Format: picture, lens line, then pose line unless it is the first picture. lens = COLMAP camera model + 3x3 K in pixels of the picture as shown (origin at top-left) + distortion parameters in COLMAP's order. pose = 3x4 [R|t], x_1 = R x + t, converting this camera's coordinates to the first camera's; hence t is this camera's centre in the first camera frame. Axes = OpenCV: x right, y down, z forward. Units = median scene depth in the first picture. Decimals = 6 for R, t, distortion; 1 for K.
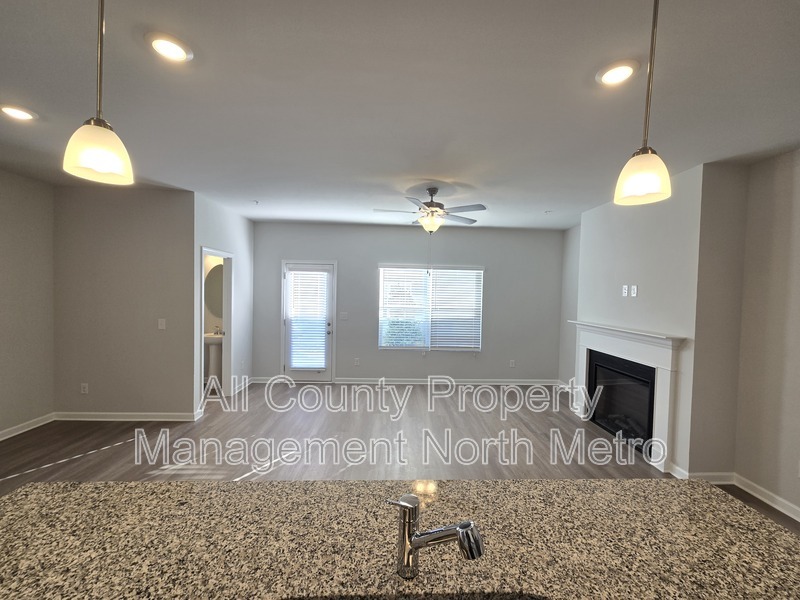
lens RADIAL K [[329.3, 0, 405.8], [0, 329.3, 300.8], [0, 0, 1]] dist [0.001834, 0.001010]
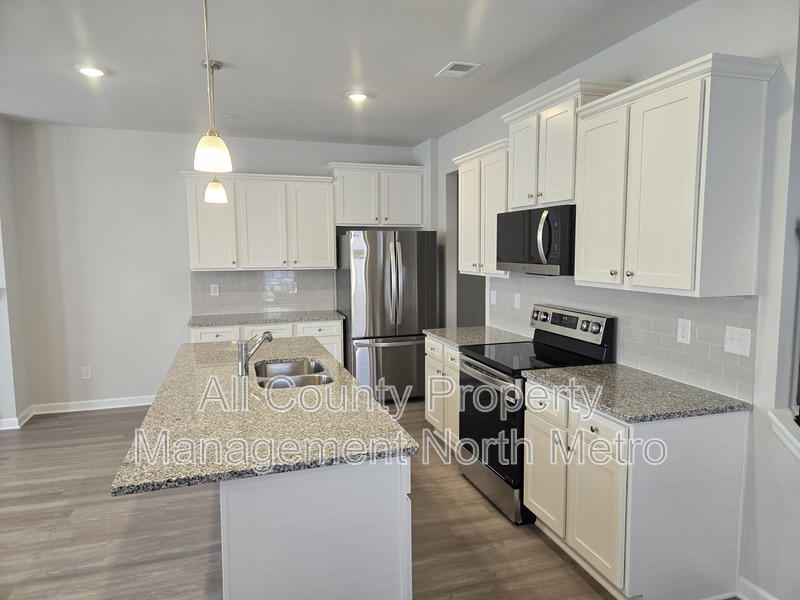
lens RADIAL K [[533.8, 0, 399.0], [0, 533.8, 305.9], [0, 0, 1]] dist [0.049909, -0.004284]
pose [[-0.259587, -0.126034, 0.957460, -0.698290], [0.025749, 0.990192, 0.137323, -0.020282], [-0.965376, 0.060301, -0.253796, 0.174301]]
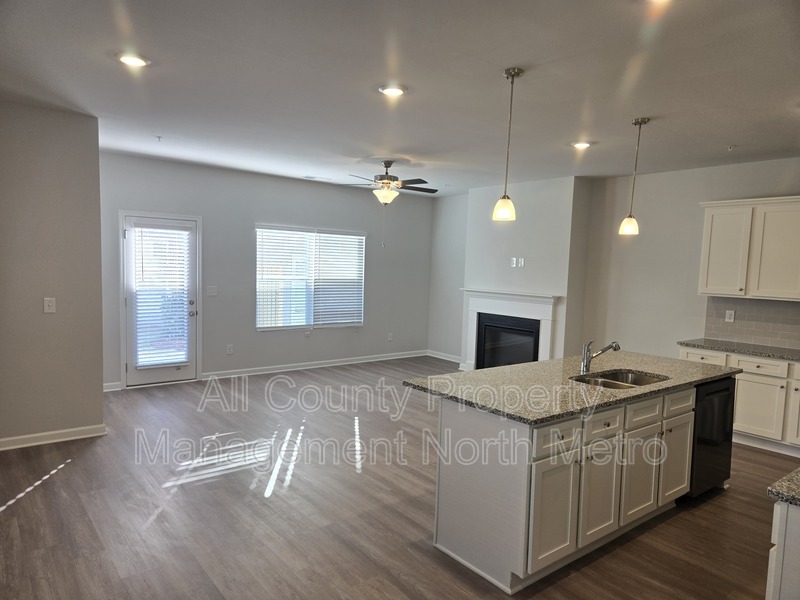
lens RADIAL K [[533.8, 0, 399.0], [0, 533.8, 305.9], [0, 0, 1]] dist [0.049909, -0.004284]
pose [[0.807205, -0.042466, 0.588741, -0.749676], [-0.000286, 0.997380, 0.072334, -0.010803], [-0.590271, -0.058557, 0.805079, -0.320450]]
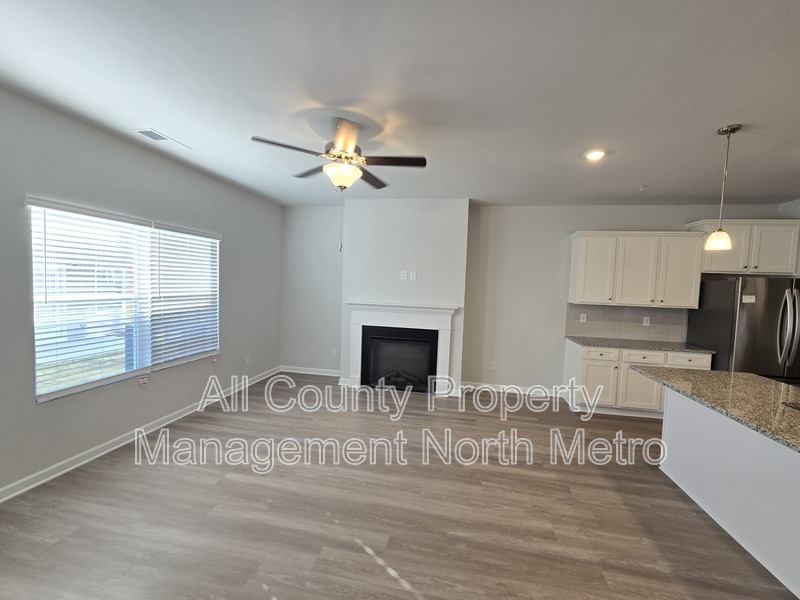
lens RADIAL K [[329.3, 0, 405.8], [0, 329.3, 300.8], [0, 0, 1]] dist [0.001834, 0.001010]
pose [[0.223550, -0.066612, 0.972414, -0.499836], [-0.006251, 0.997544, 0.069770, -0.018474], [-0.974672, -0.021676, 0.222585, 0.607409]]
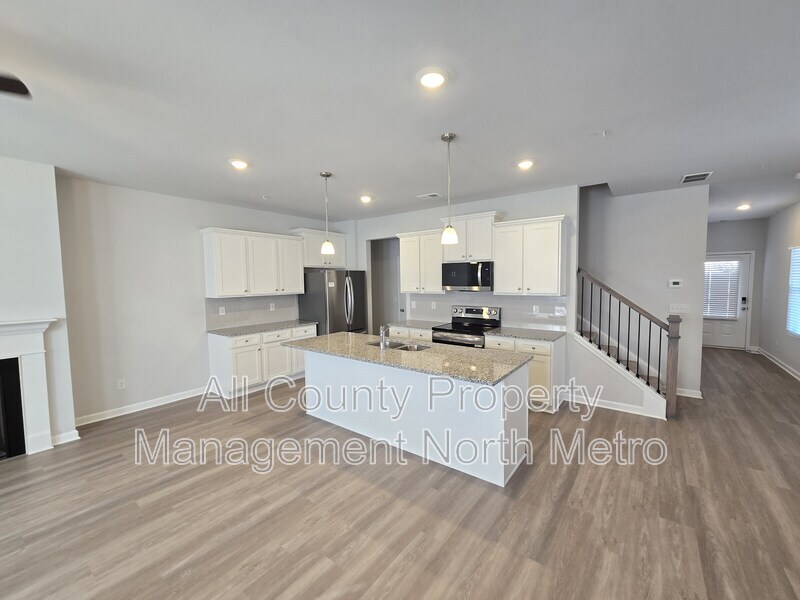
lens RADIAL K [[329.3, 0, 405.8], [0, 329.3, 300.8], [0, 0, 1]] dist [0.001834, 0.001010]
pose [[-0.770623, -0.056181, 0.634810, -0.523427], [0.010413, 0.994864, 0.100688, -0.032642], [-0.637206, 0.084203, -0.766080, 0.743195]]
